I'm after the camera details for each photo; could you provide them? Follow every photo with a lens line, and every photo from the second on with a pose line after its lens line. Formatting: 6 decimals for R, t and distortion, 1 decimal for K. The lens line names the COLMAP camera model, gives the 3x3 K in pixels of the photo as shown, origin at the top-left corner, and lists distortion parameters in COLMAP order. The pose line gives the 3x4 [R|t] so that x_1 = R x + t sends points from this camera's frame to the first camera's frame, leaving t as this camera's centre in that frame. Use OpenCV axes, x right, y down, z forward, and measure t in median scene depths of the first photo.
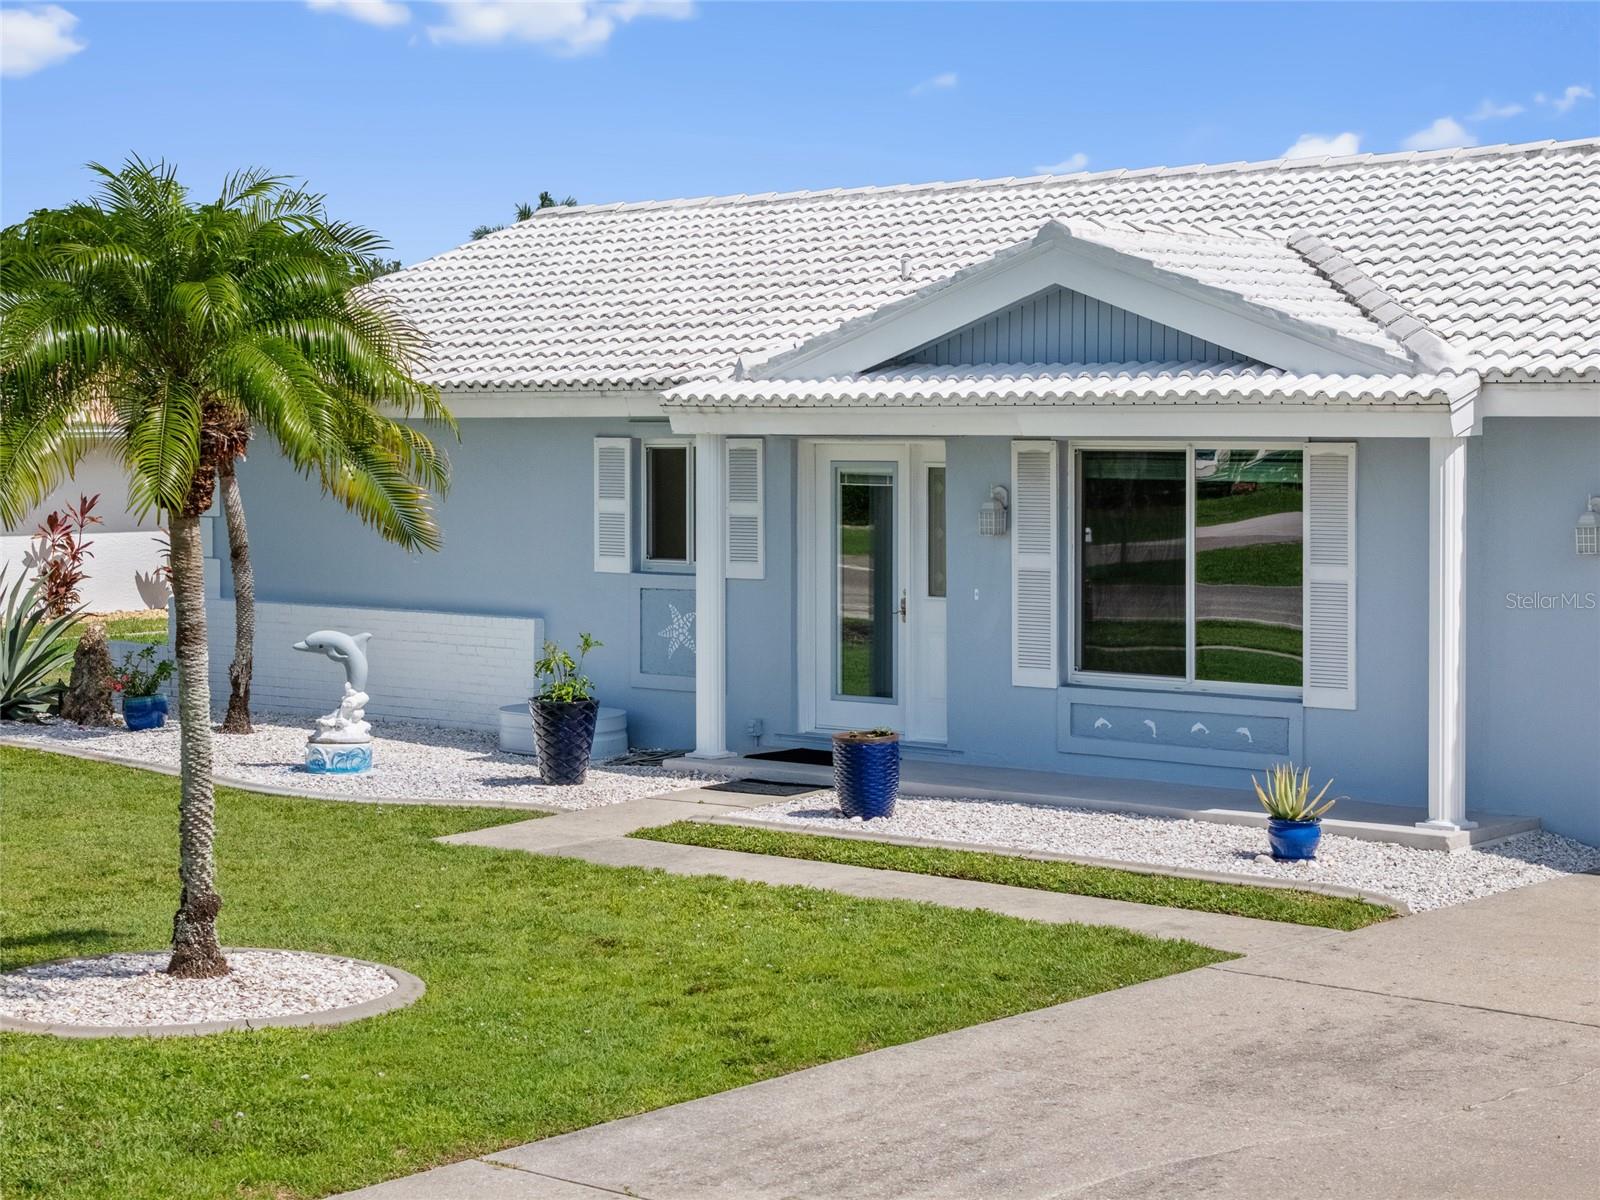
lens RADIAL K [[3316.0, 0, 800.0], [0, 3316.0, 602.1], [0, 0, 1]] dist [-0.346280, 0.000000]
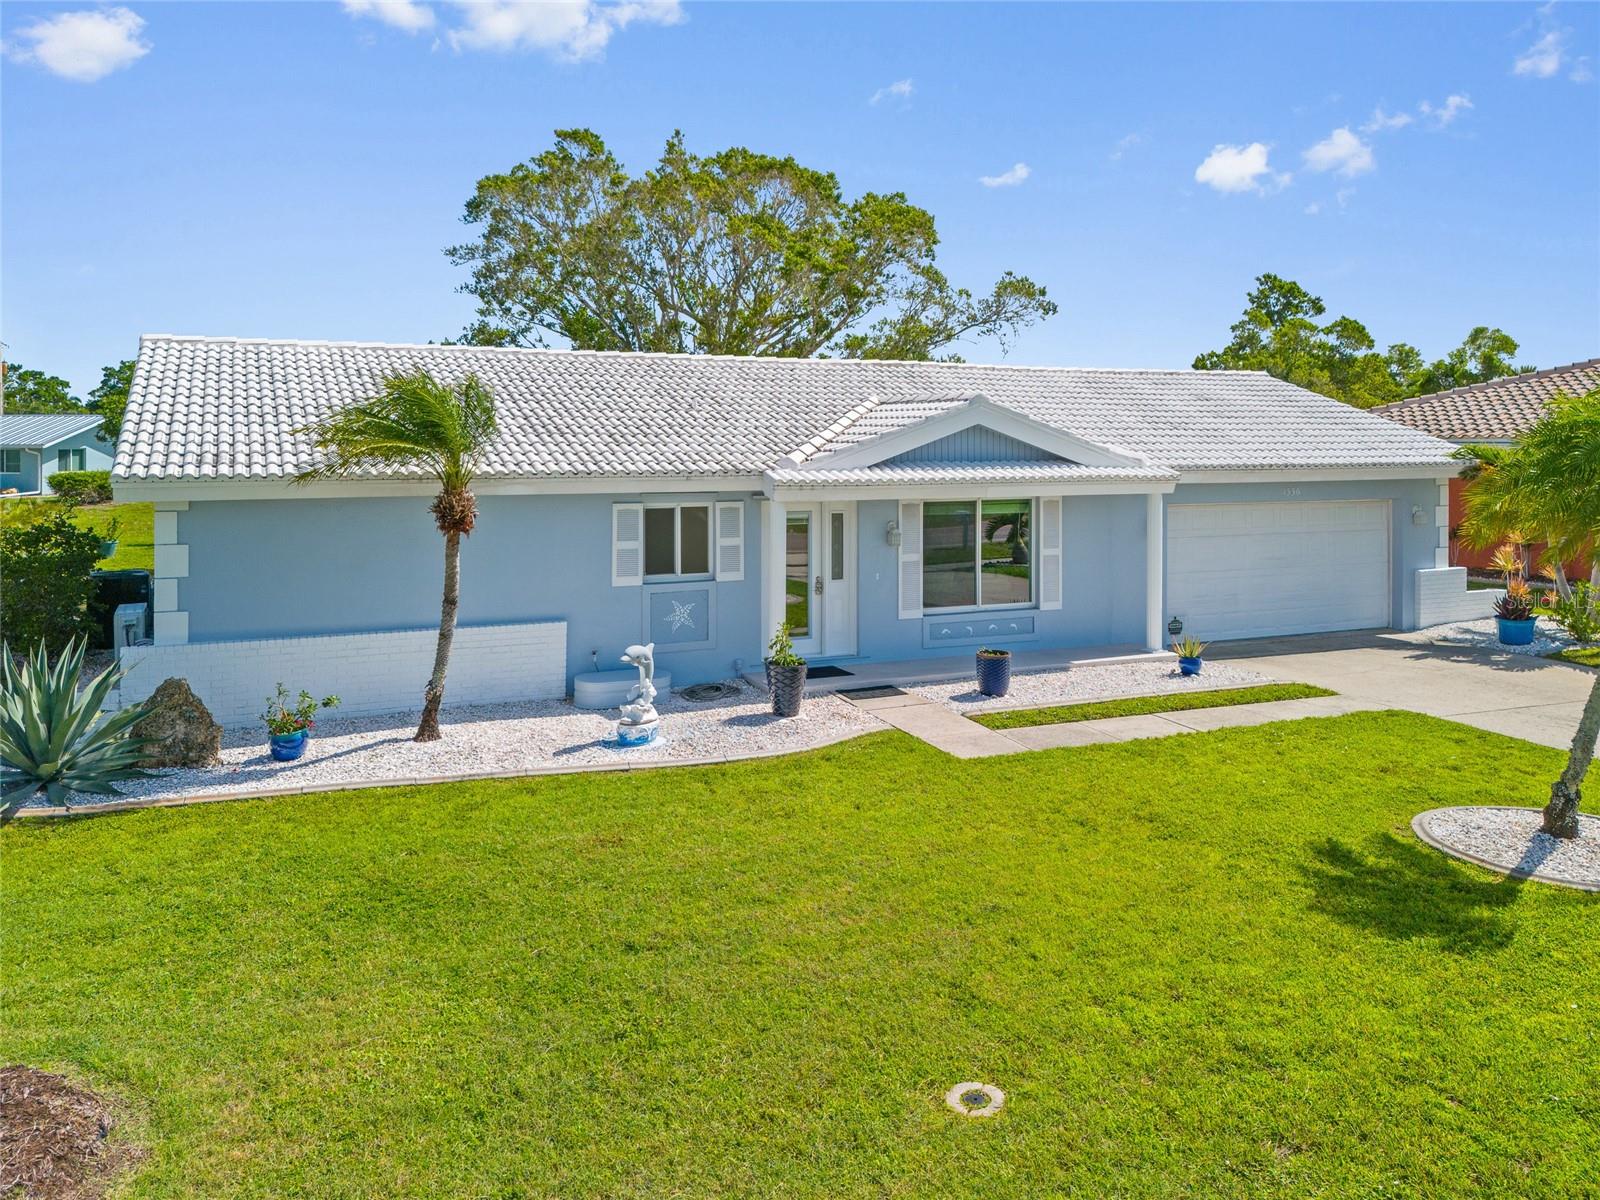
lens RADIAL K [[1209.1, 0, 803.9], [0, 1209.1, 452.6], [0, 0, 1]] dist [0.007824, 0.003723]
pose [[0.383588, -0.009587, 0.923454, -0.649900], [0.045880, 0.998909, -0.008688, -0.074272], [-0.922364, 0.045701, 0.383610, 0.777406]]
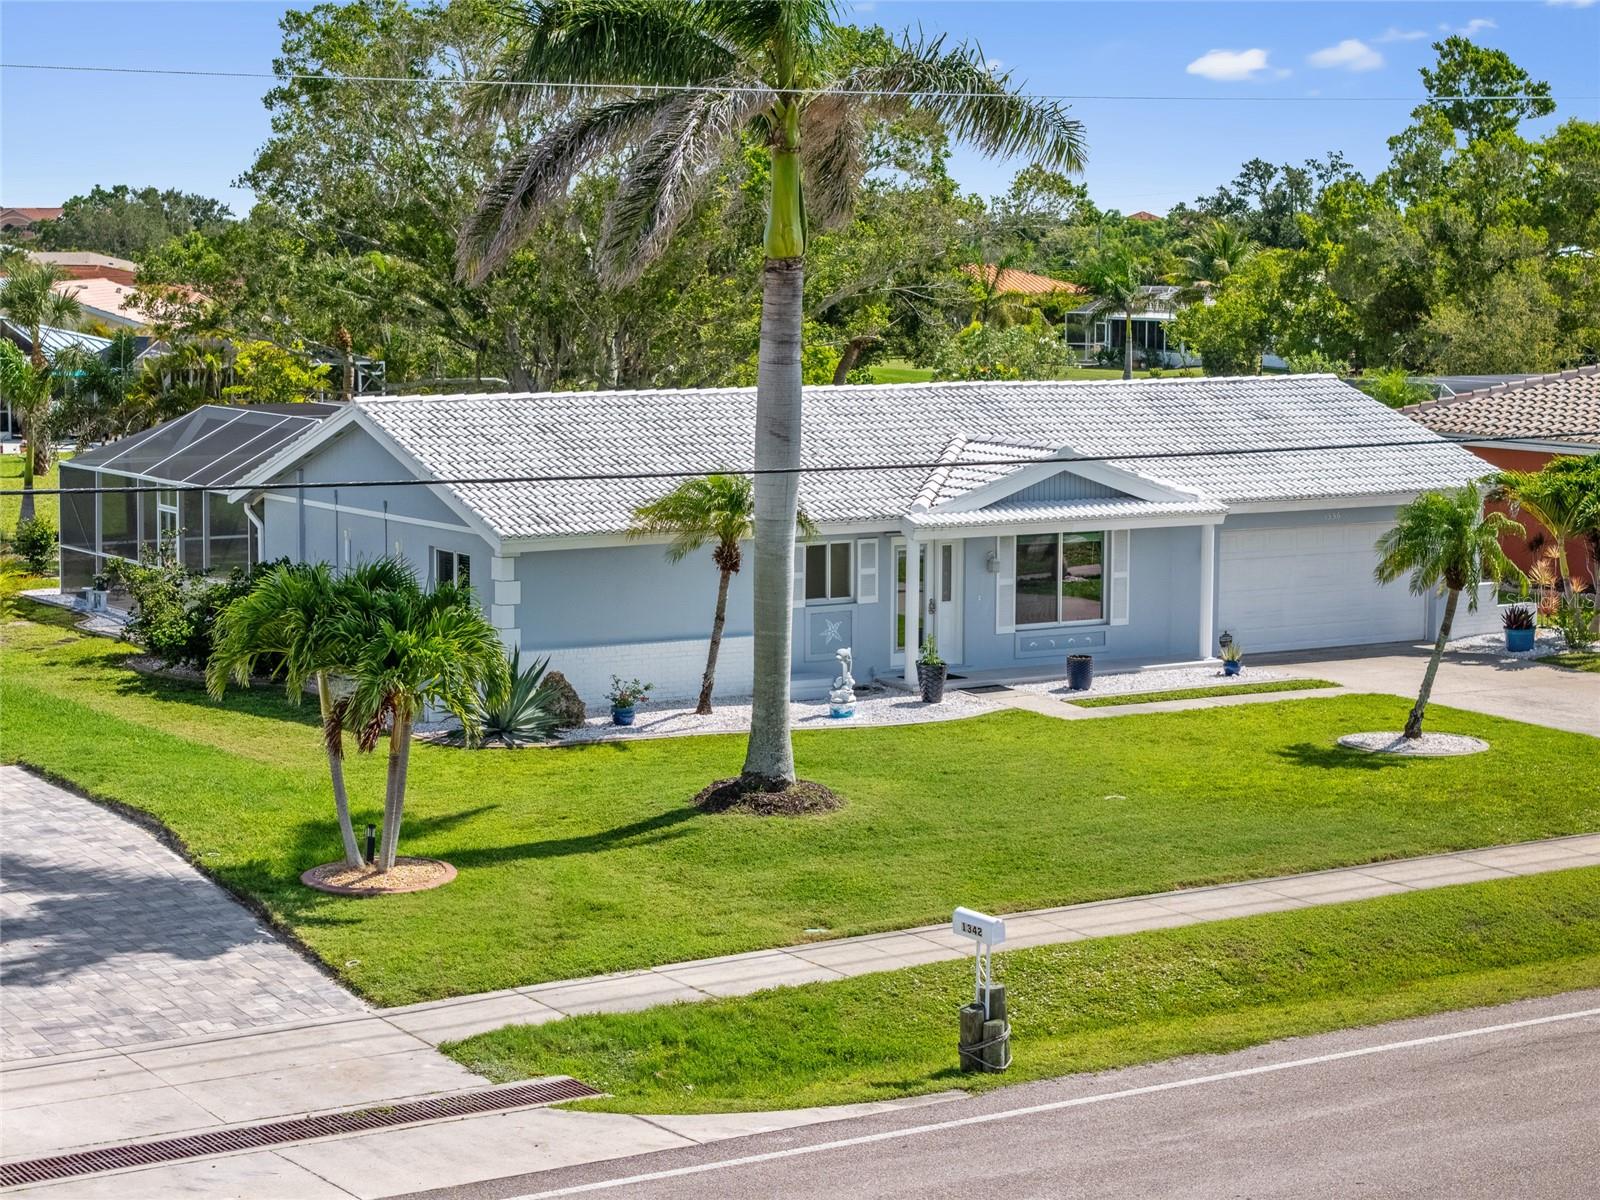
lens RADIAL K [[3316.0, 0, 801.6], [0, 3316.0, 598.2], [0, 0, 1]] dist [-0.346280, 0.000000]
pose [[0.255971, -0.105600, 0.960899, -2.330374], [0.045312, 0.994234, 0.097193, -0.246350], [-0.965622, 0.018661, 0.259280, 0.519057]]
